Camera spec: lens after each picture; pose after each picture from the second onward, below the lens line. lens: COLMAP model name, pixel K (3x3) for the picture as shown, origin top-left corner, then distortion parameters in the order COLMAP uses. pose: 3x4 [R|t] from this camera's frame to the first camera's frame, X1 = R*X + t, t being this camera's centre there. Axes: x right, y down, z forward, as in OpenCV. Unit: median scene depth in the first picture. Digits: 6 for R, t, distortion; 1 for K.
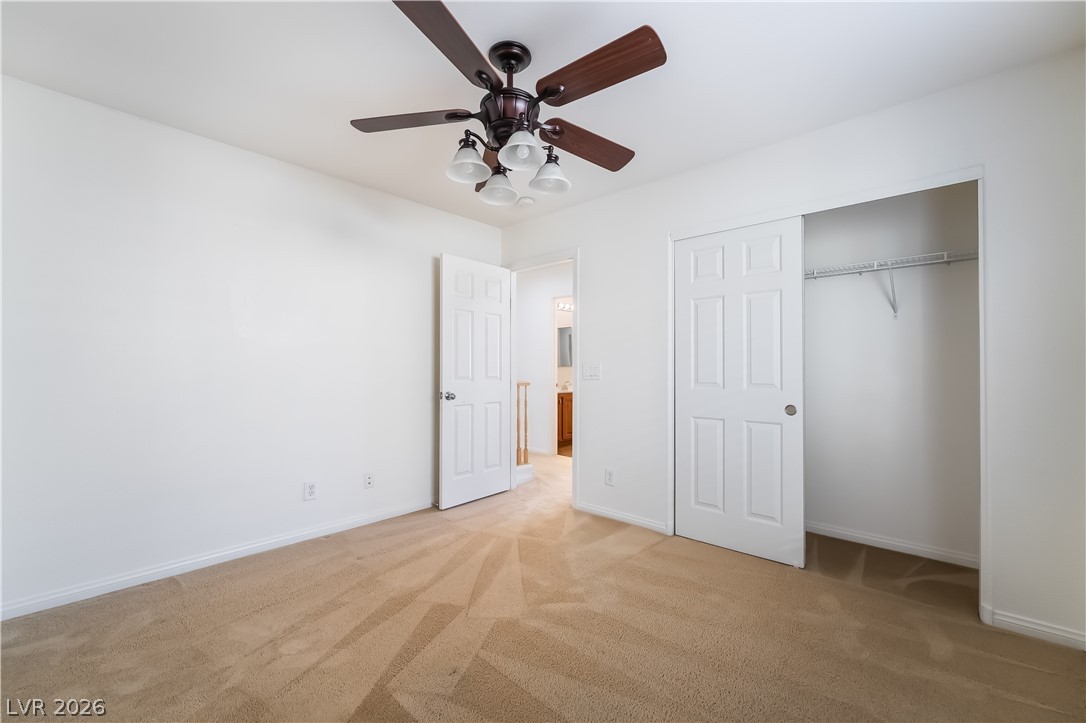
lens RADIAL K [[431.6, 0, 543.7], [0, 431.6, 364.8], [0, 0, 1]] dist [0.000219, 0.000345]
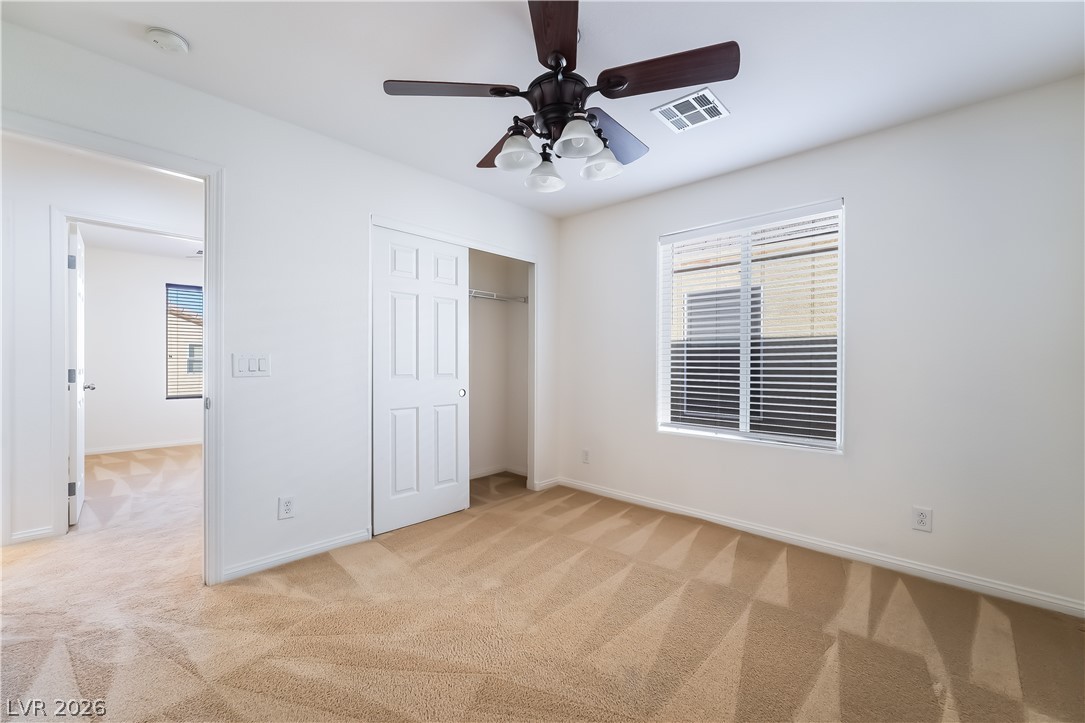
lens RADIAL K [[431.2, 0, 543.2], [0, 431.2, 364.8], [0, 0, 1]] dist [0.000219, 0.000345]
pose [[0.052573, -0.003854, 0.998610, -0.655903], [-0.008264, 0.999957, 0.004295, 0.011655], [-0.998583, -0.008478, 0.052539, 0.618157]]
